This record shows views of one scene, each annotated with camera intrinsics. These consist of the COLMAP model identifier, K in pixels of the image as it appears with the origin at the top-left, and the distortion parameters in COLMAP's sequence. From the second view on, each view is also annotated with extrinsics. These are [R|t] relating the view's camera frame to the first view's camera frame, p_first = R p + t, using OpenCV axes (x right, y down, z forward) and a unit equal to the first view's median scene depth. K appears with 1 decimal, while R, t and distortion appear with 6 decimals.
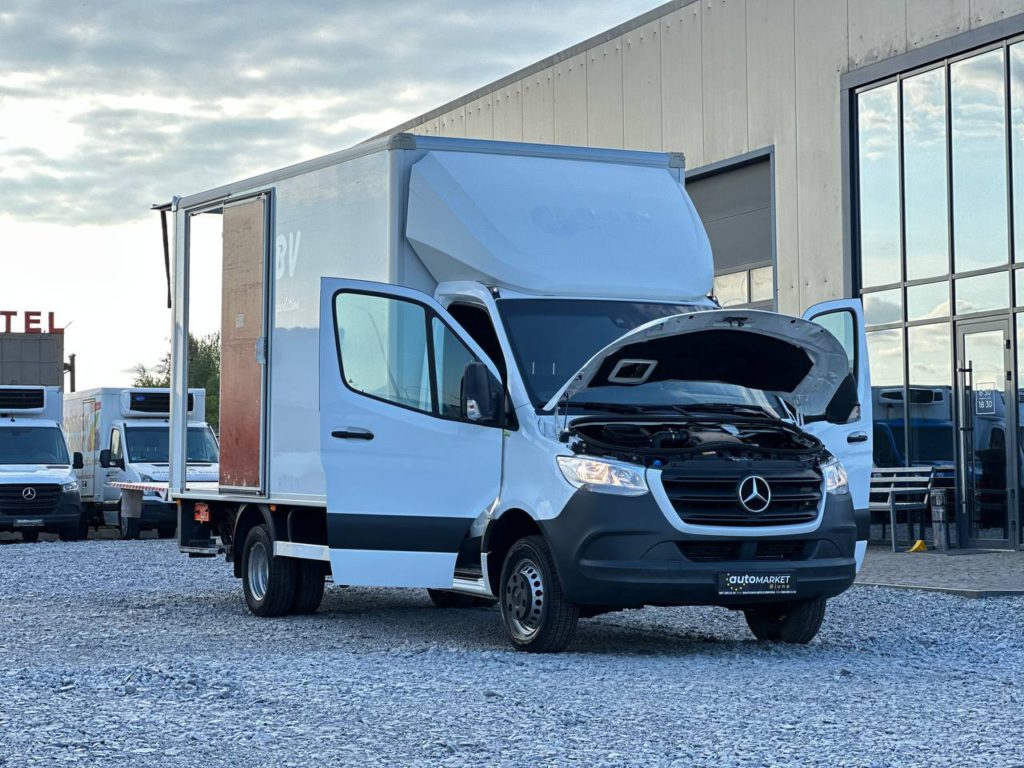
lens RADIAL K [[2273.7, 0, 512.0], [0, 2273.7, 384.0], [0, 0, 1]] dist [0.061270, 0.256896]
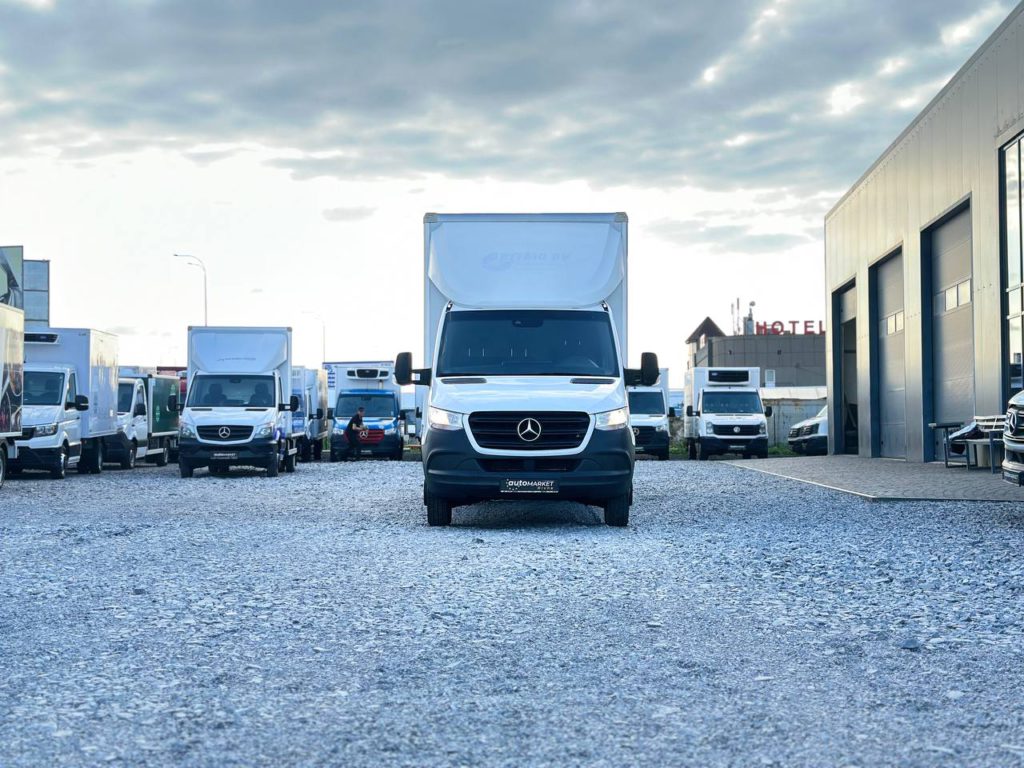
lens RADIAL K [[1411.0, 0, 512.0], [0, 1411.0, 384.0], [0, 0, 1]] dist [0.136982, 0.010029]
pose [[0.891569, -0.012063, -0.452725, 0.522742], [0.017779, 0.999807, 0.008374, 0.007921], [0.452537, -0.015515, 0.891611, 0.115100]]
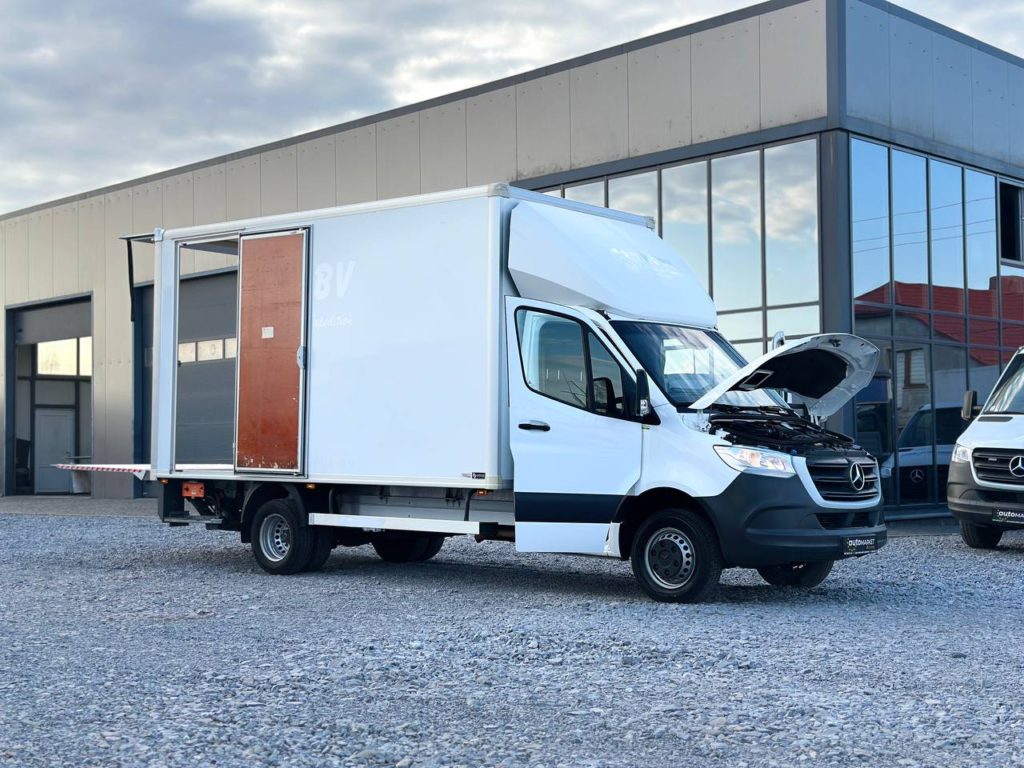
lens RADIAL K [[1411.0, 0, 512.0], [0, 1411.0, 384.0], [0, 0, 1]] dist [0.136982, 0.010029]
pose [[0.920411, 0.023010, 0.390274, -0.378148], [-0.018650, 0.999714, -0.014958, 0.011278], [-0.390507, 0.006489, 0.920577, 0.318775]]
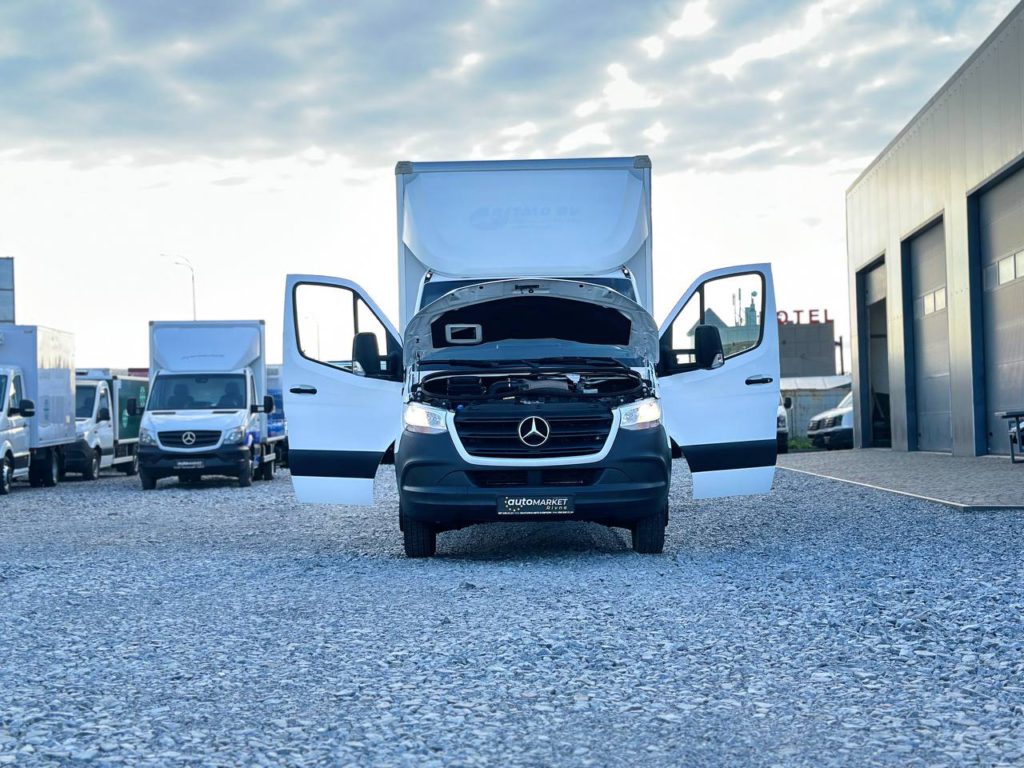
lens RADIAL K [[1411.0, 0, 512.0], [0, 1411.0, 384.0], [0, 0, 1]] dist [0.136982, 0.010029]
pose [[0.891544, -0.029073, -0.452000, 0.420499], [0.037829, 0.999231, 0.010344, 0.014721], [0.451352, -0.026321, 0.891958, 0.316932]]
